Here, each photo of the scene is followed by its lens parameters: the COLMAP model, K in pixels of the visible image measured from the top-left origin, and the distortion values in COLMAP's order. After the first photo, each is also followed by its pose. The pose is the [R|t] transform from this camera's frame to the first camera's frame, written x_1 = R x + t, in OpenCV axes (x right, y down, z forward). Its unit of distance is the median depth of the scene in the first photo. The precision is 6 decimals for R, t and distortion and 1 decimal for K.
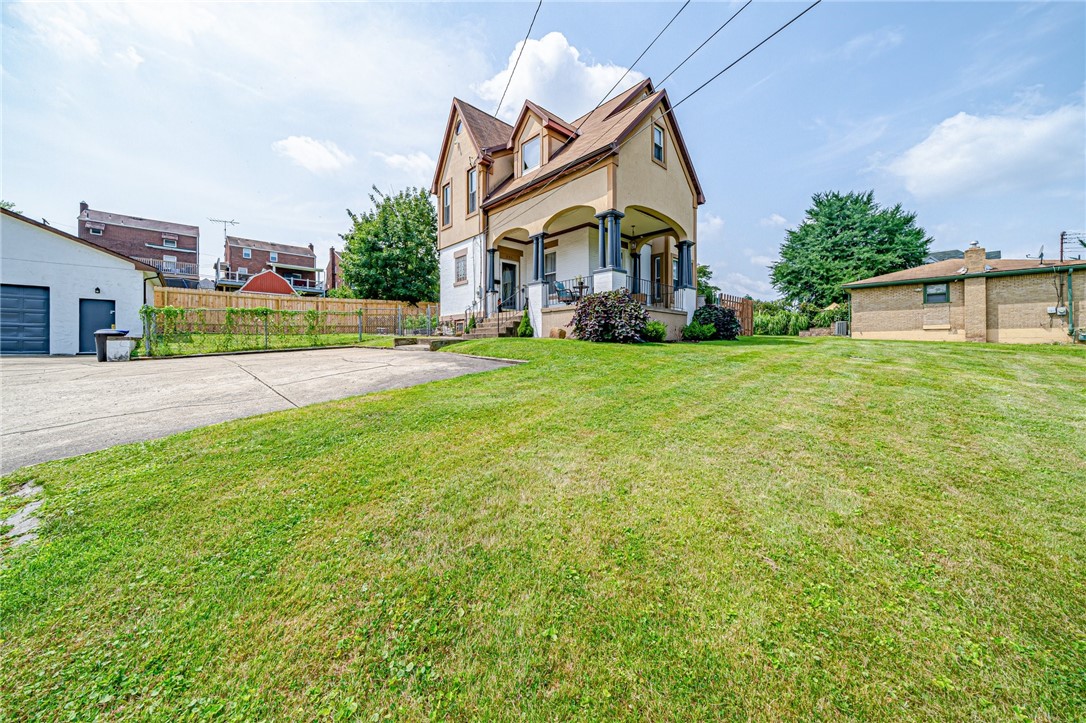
lens RADIAL K [[386.4, 0, 543.8], [0, 386.4, 345.8], [0, 0, 1]] dist [-0.008203, -0.000006]
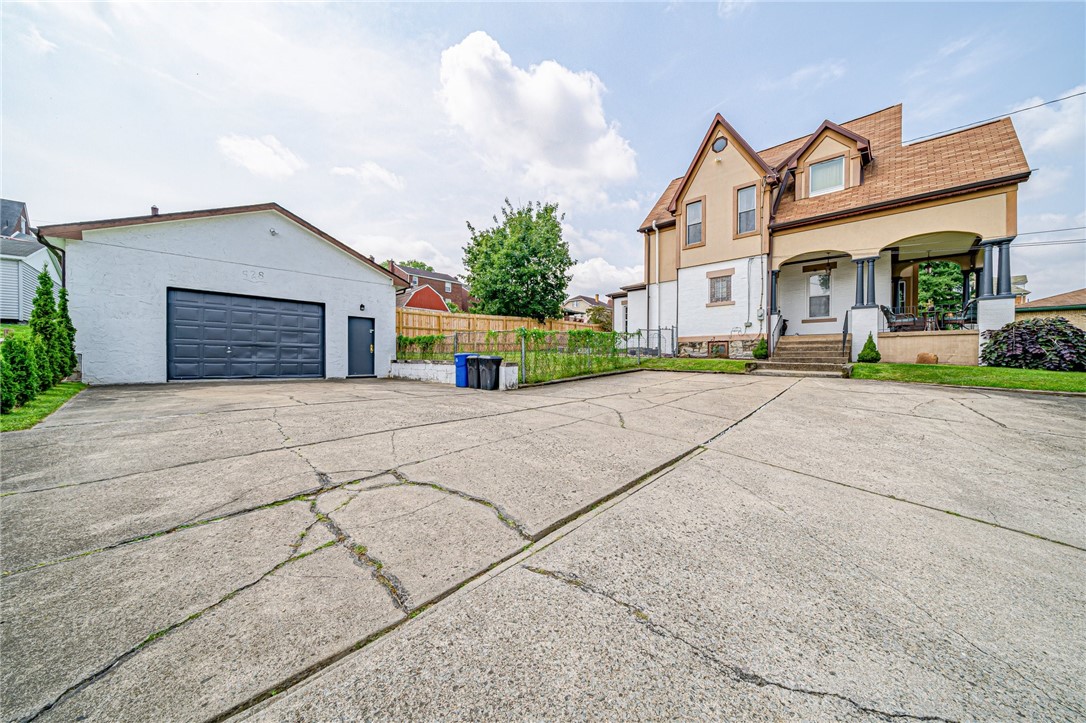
lens RADIAL K [[381.2, 0, 539.3], [0, 381.2, 364.2], [0, 0, 1]] dist [-0.007434, -0.000048]
pose [[0.998257, 0.002843, 0.058949, -0.785031], [-0.003577, 0.999917, 0.012348, -0.021682], [-0.058909, -0.012537, 0.998185, 0.064919]]
